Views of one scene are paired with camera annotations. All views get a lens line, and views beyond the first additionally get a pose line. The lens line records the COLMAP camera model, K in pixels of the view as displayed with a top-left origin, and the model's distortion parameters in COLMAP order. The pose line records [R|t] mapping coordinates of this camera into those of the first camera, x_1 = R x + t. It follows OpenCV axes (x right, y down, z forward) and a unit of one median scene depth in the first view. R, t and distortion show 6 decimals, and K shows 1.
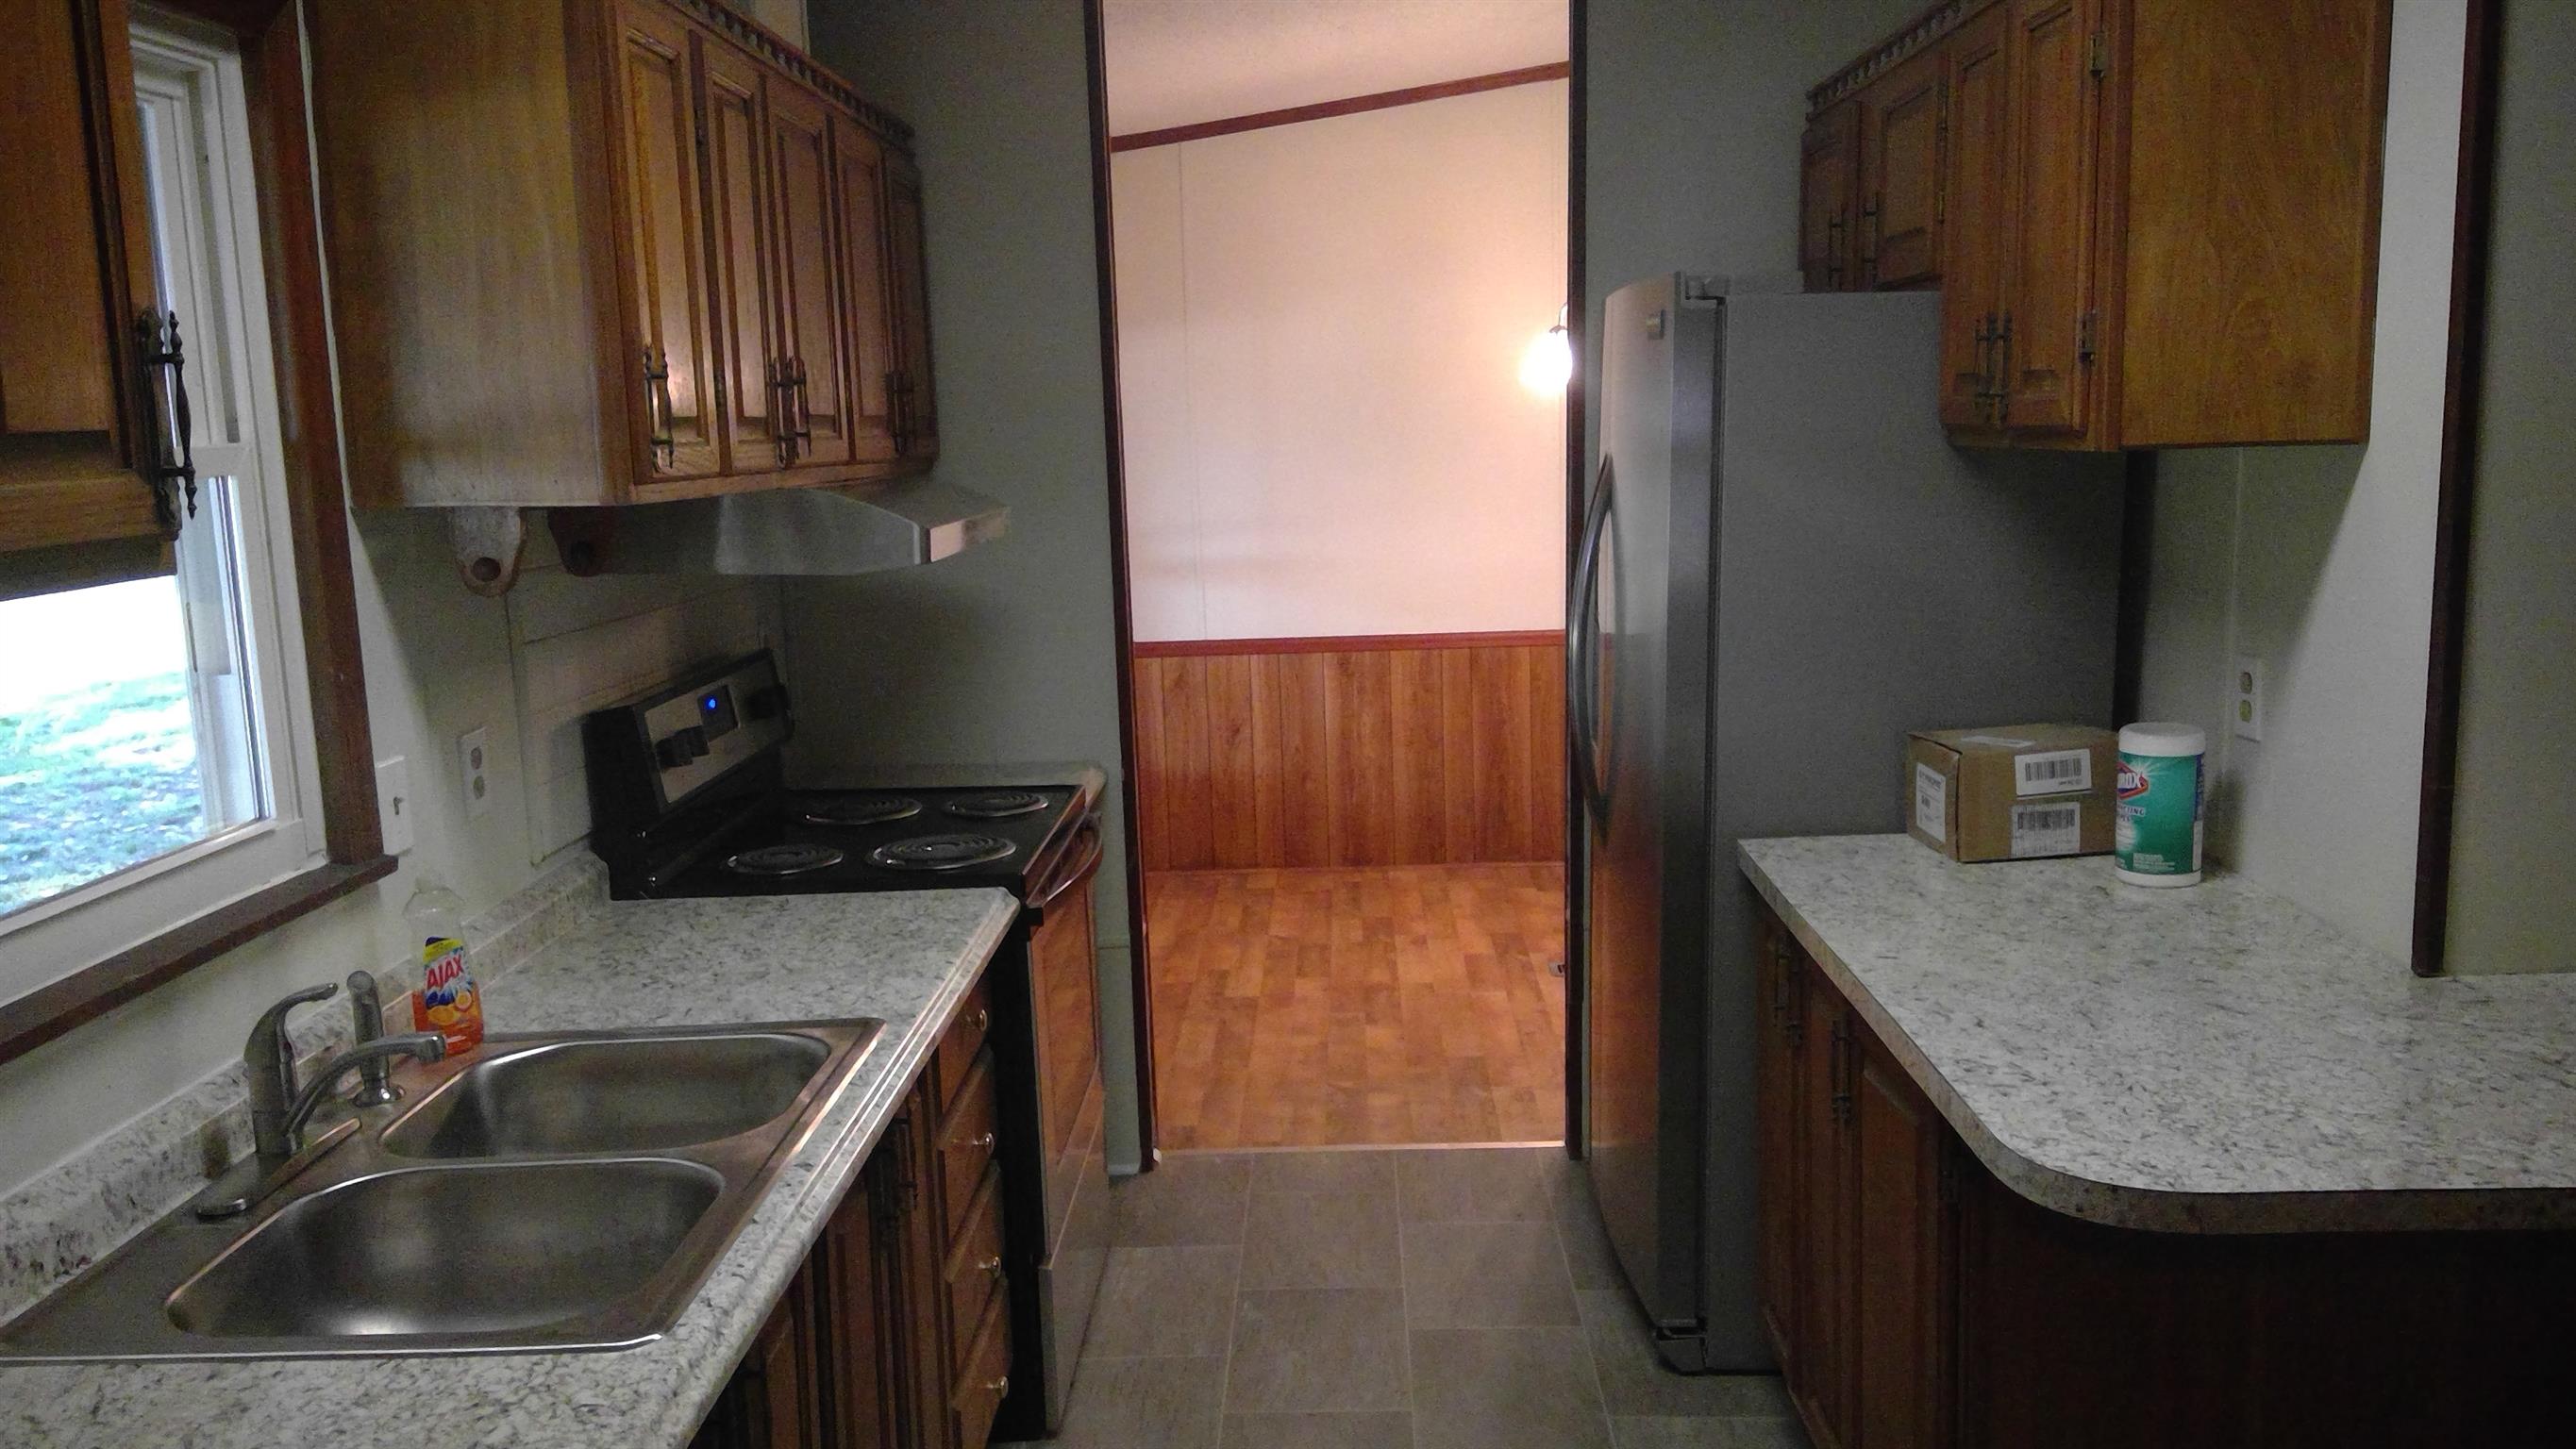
lens RADIAL K [[2007.8, 0, 1293.1], [0, 2007.8, 742.7], [0, 0, 1]] dist [0.120343, -0.189050]
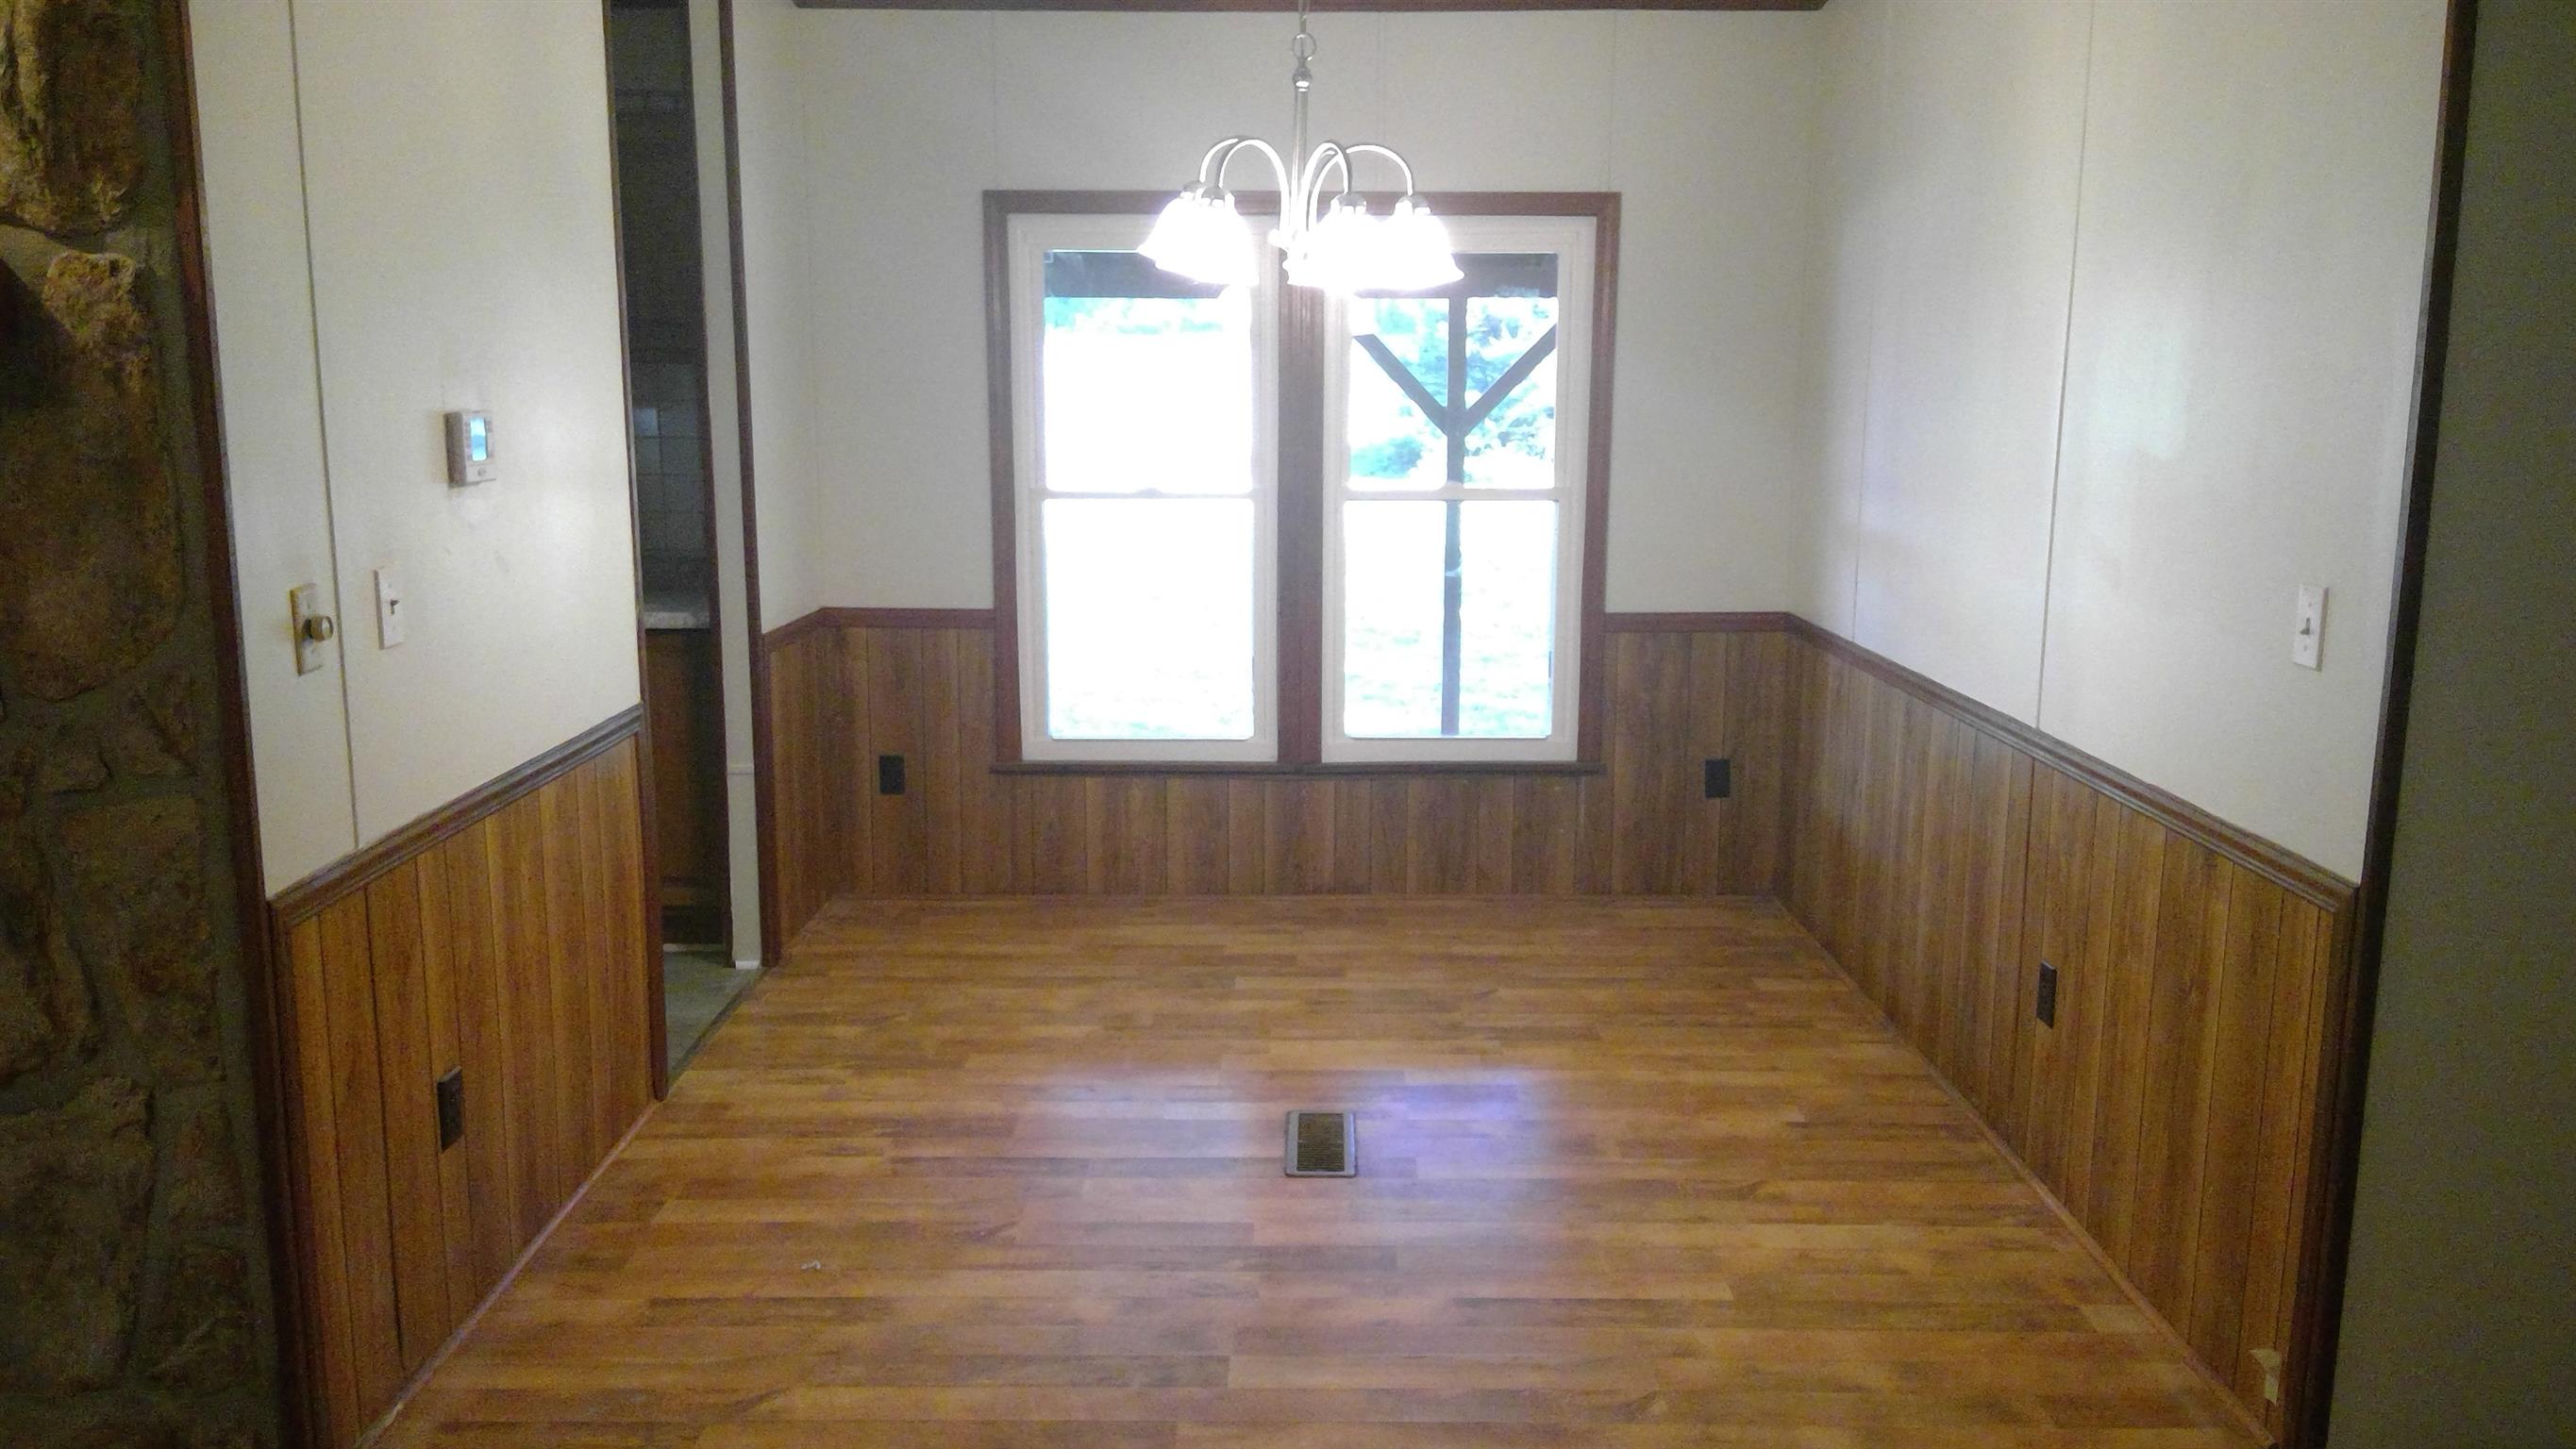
lens RADIAL K [[2007.8, 0, 1293.1], [0, 2007.8, 742.7], [0, 0, 1]] dist [0.120343, -0.189050]
pose [[0.032074, 0.212689, -0.976593, 1.844017], [-0.167172, 0.964473, 0.204559, -0.367624], [0.985406, 0.156698, 0.066490, 2.114825]]
